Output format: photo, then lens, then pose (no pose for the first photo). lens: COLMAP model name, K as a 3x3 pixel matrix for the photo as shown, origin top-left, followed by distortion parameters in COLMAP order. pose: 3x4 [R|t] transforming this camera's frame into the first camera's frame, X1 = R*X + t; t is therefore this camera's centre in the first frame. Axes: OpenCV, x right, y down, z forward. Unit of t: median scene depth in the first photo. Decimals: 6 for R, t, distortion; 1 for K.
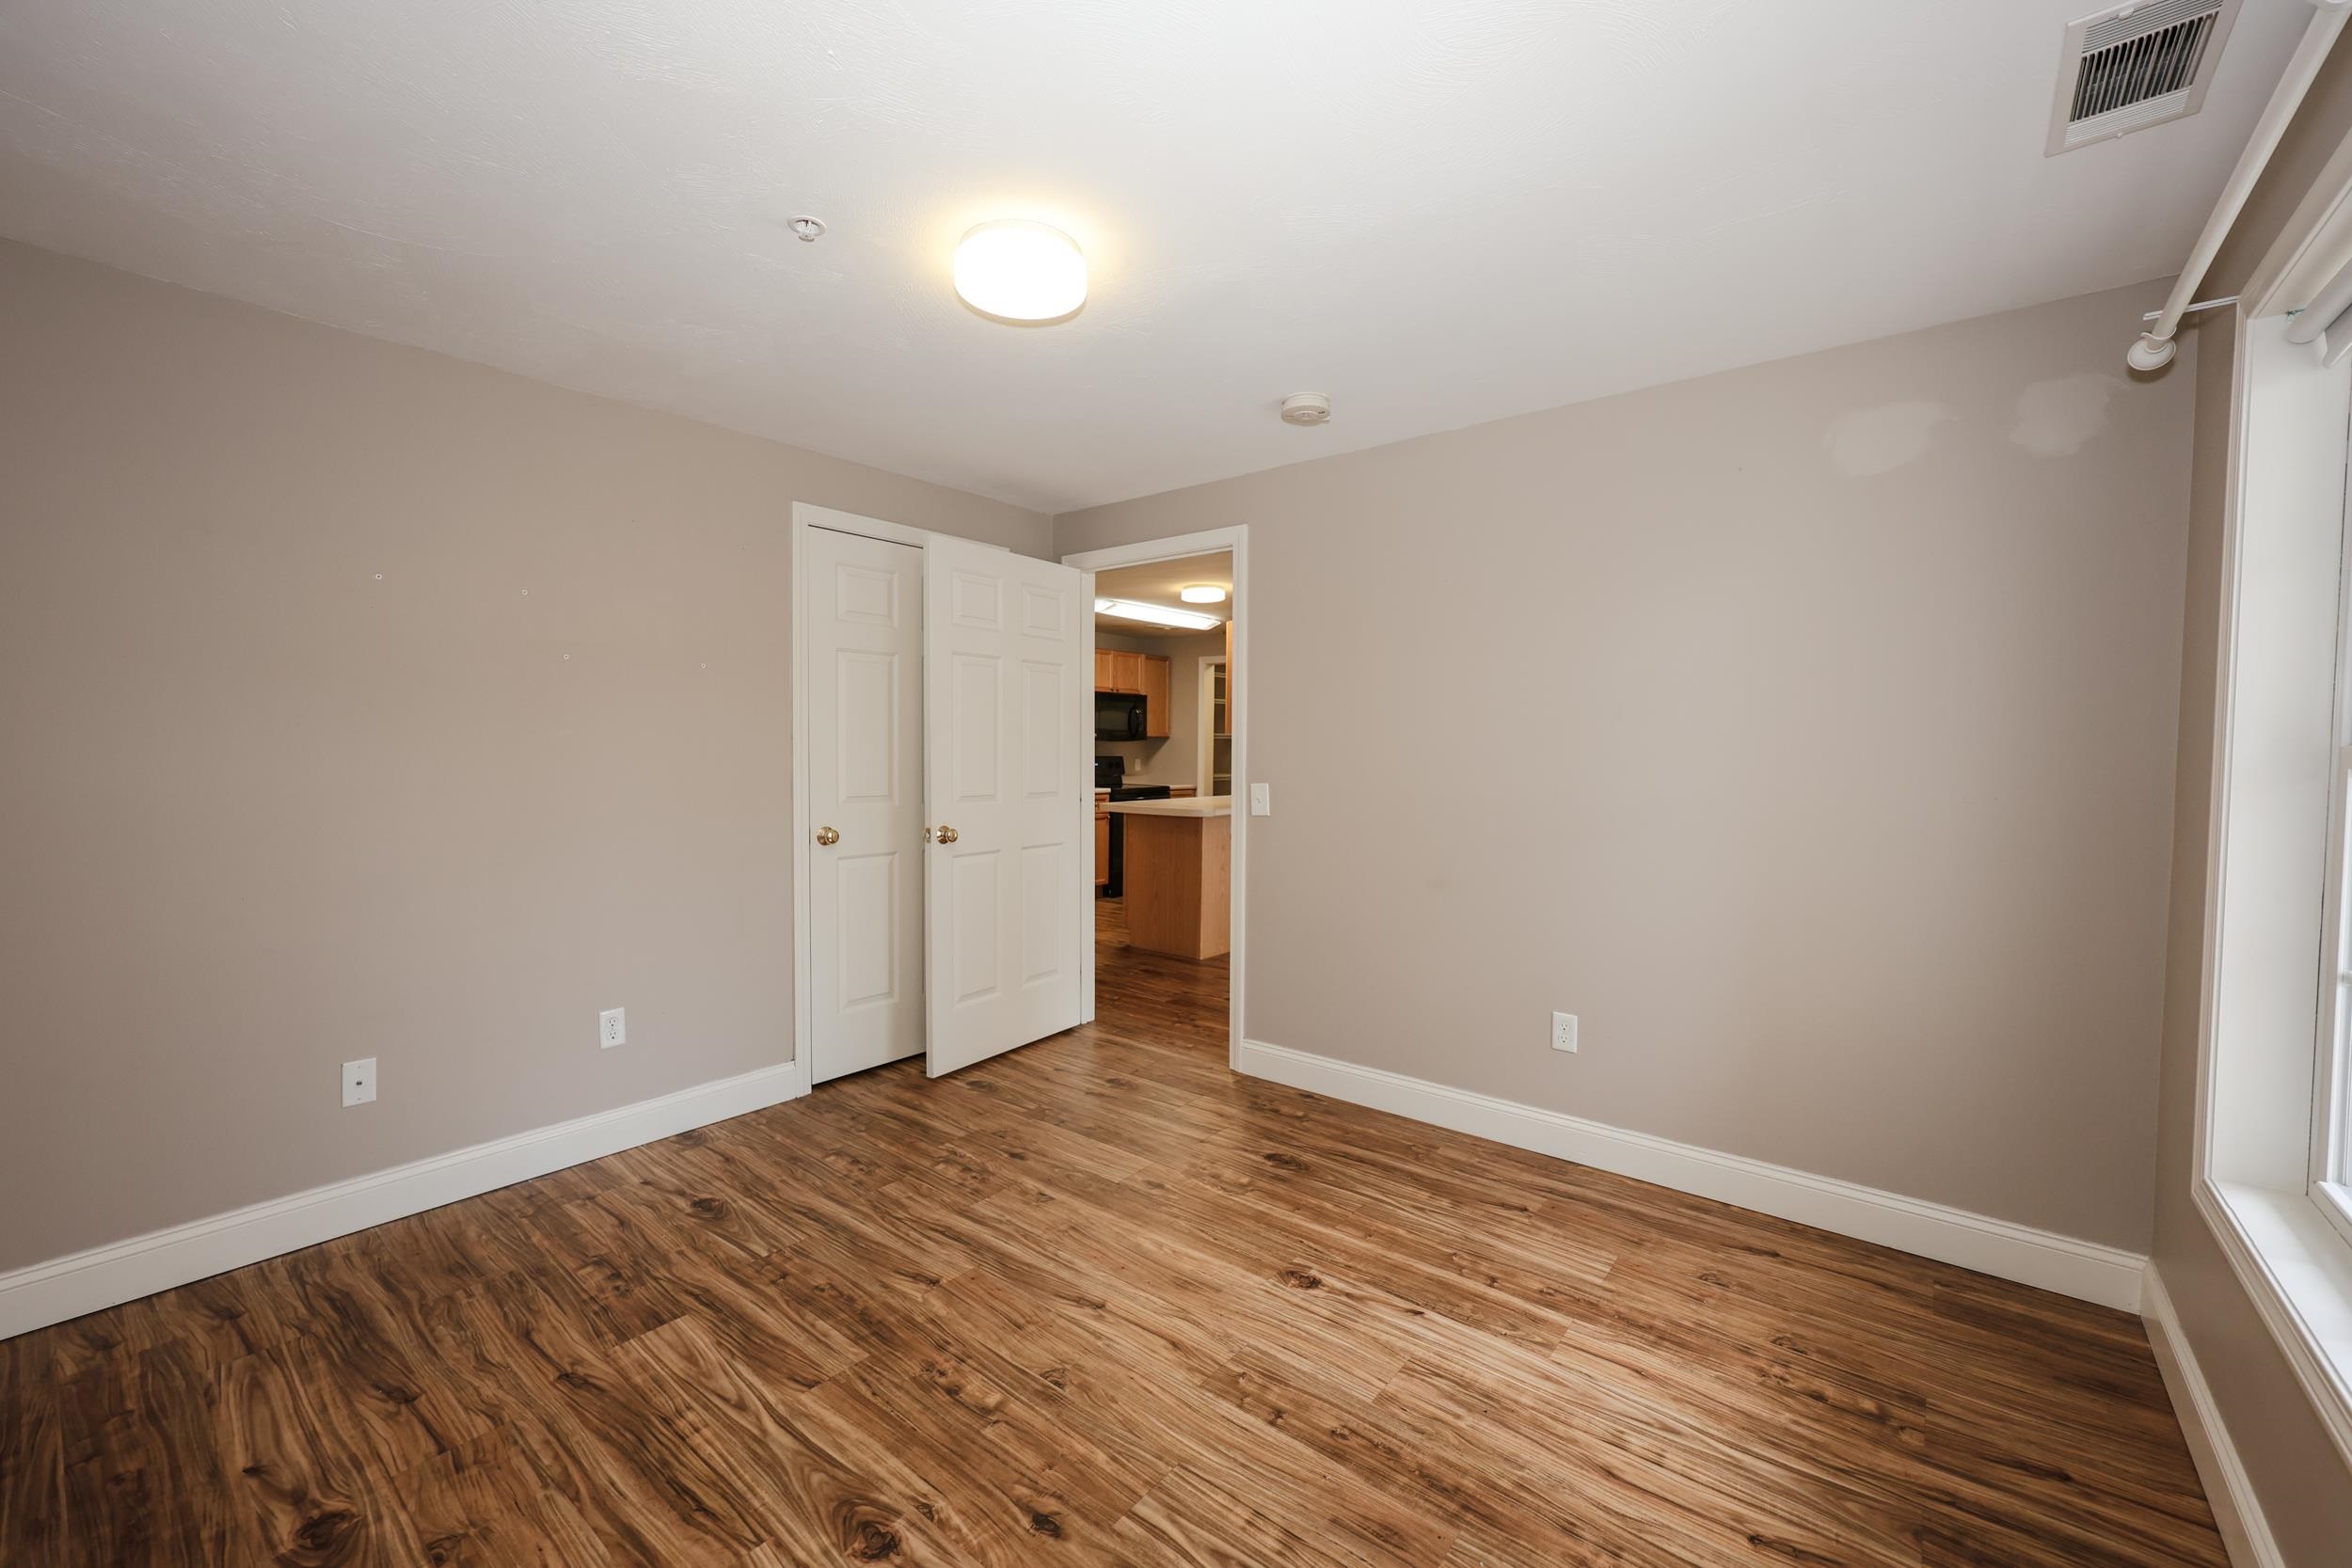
lens RADIAL K [[946.0, 0, 1165.9], [0, 946.0, 787.9], [0, 0, 1]] dist [0.002136, 0.000623]
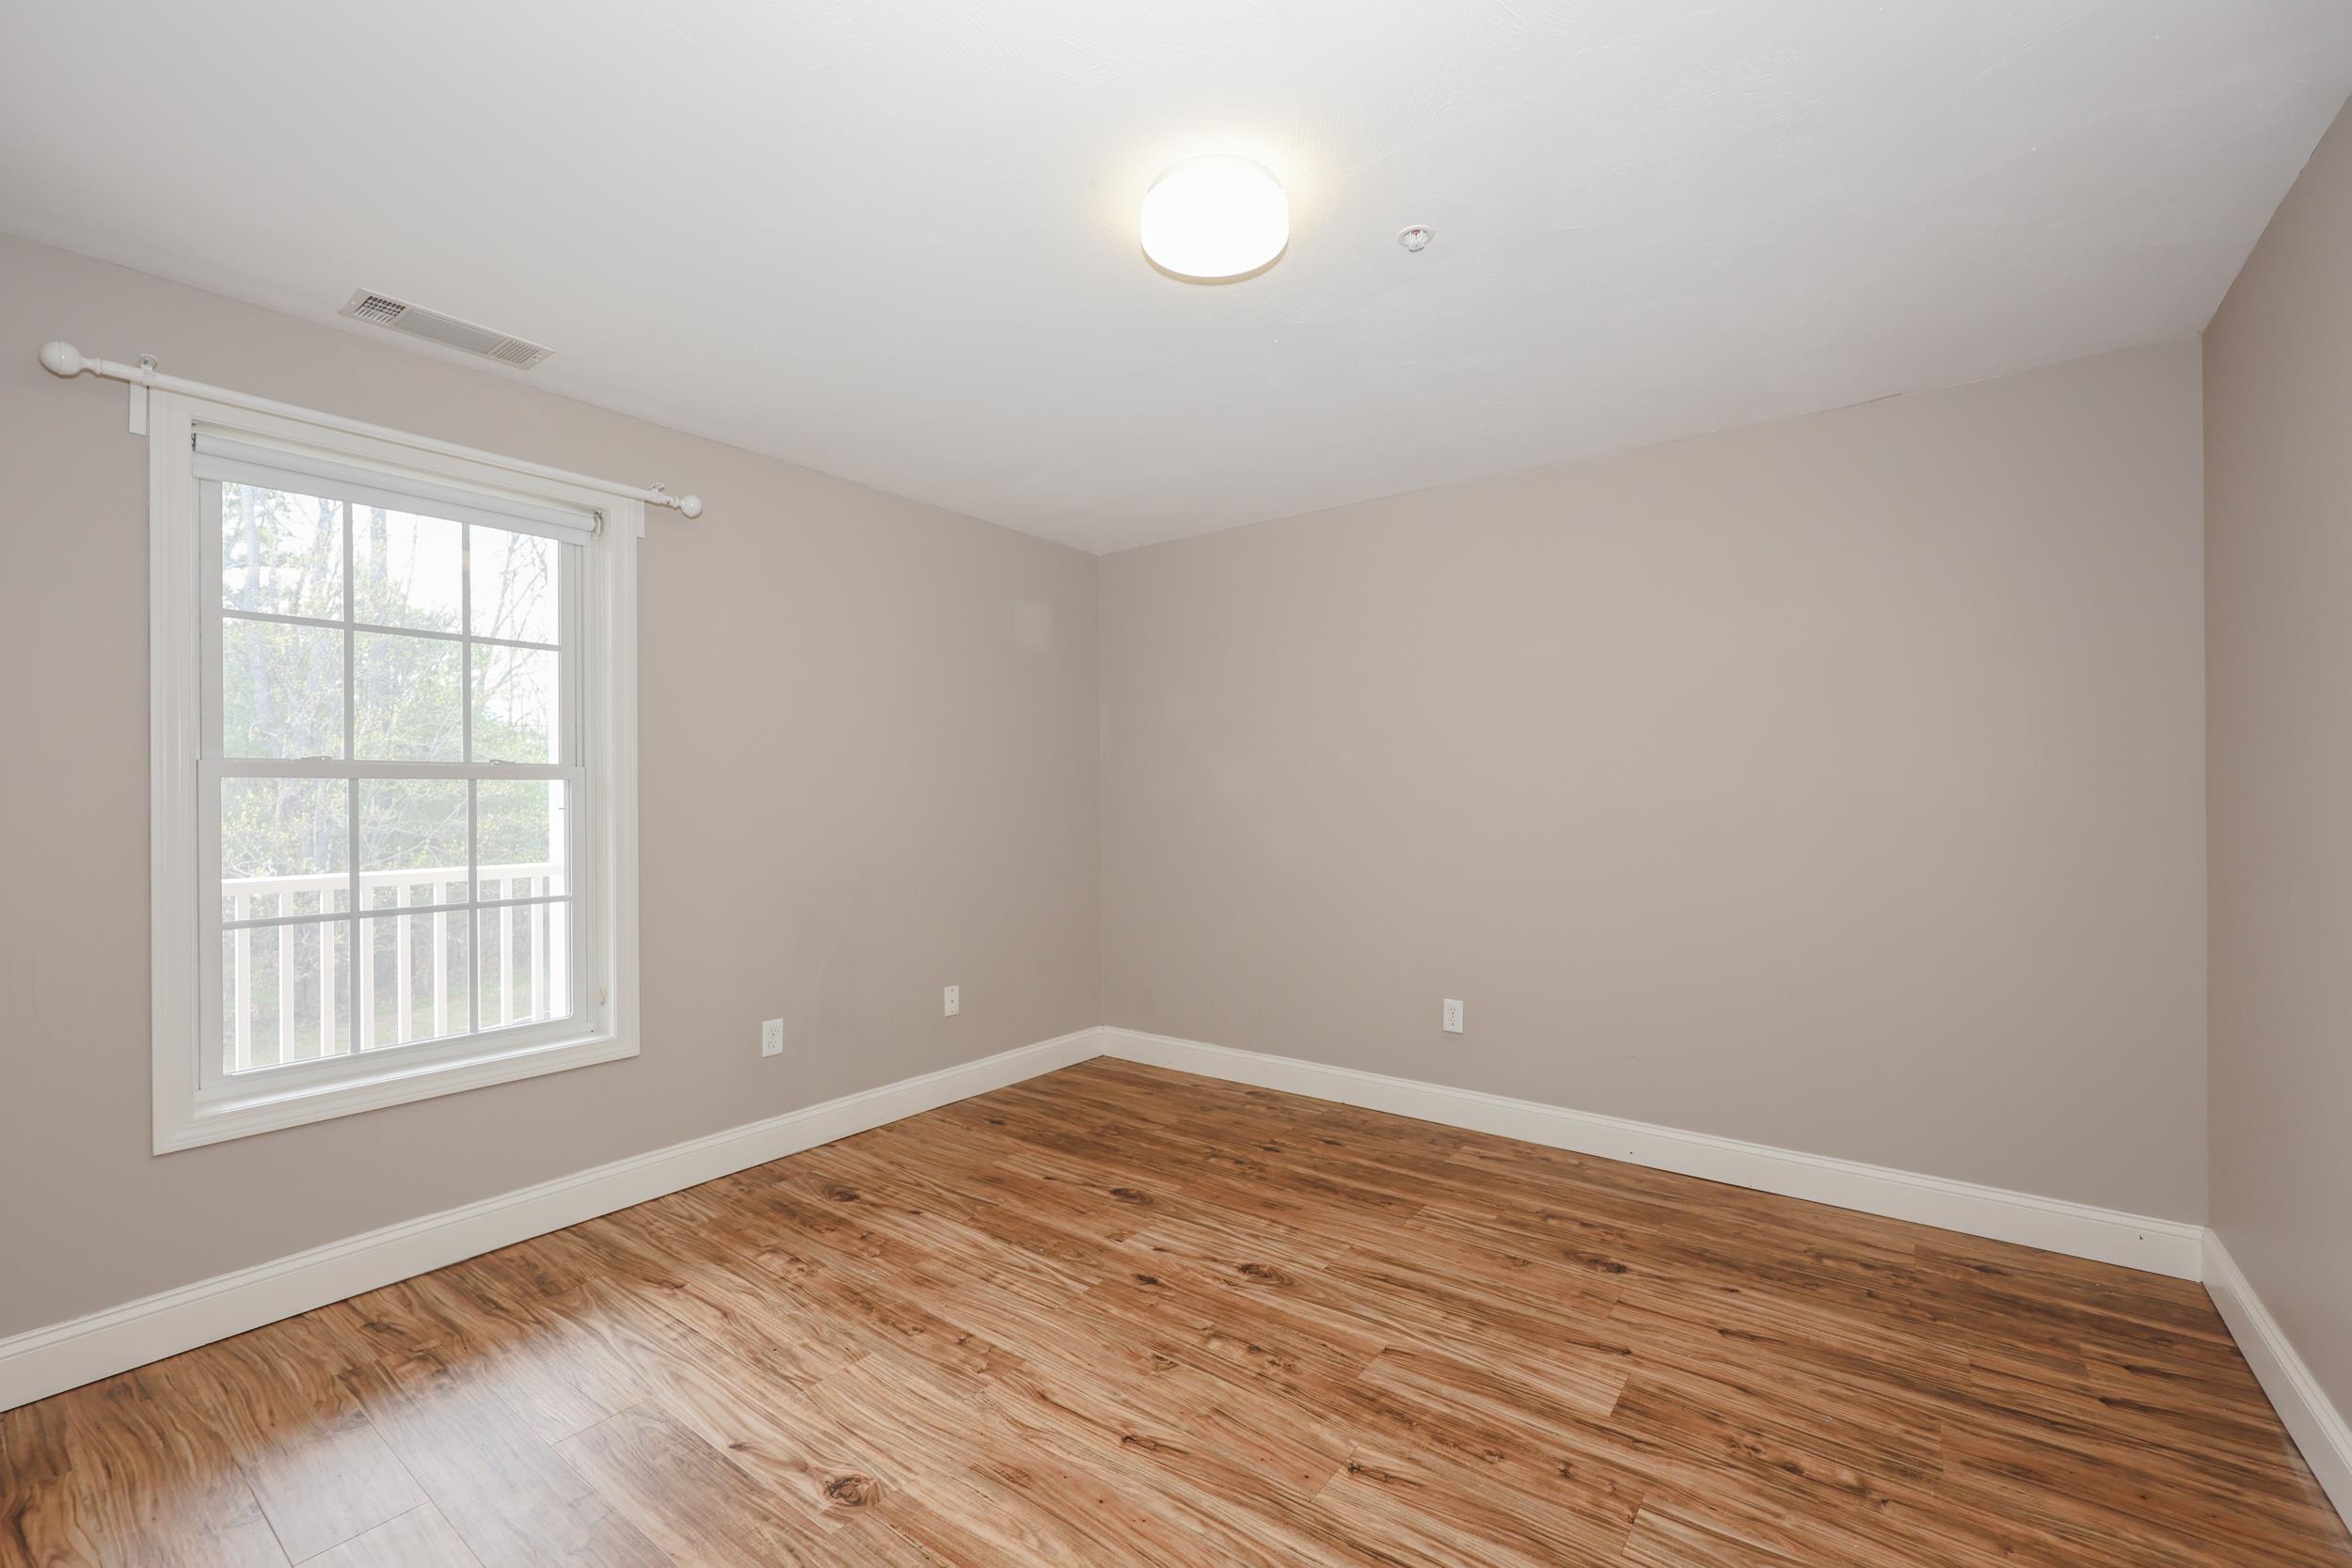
lens RADIAL K [[956.2, 0, 1172.0], [0, 956.2, 788.7], [0, 0, 1]] dist [0.004219, 0.000034]
pose [[-0.999072, -0.000476, -0.043074, -0.078153], [-0.001917, 0.999440, 0.033411, -0.043173], [0.043034, 0.033463, -0.998513, 1.974277]]
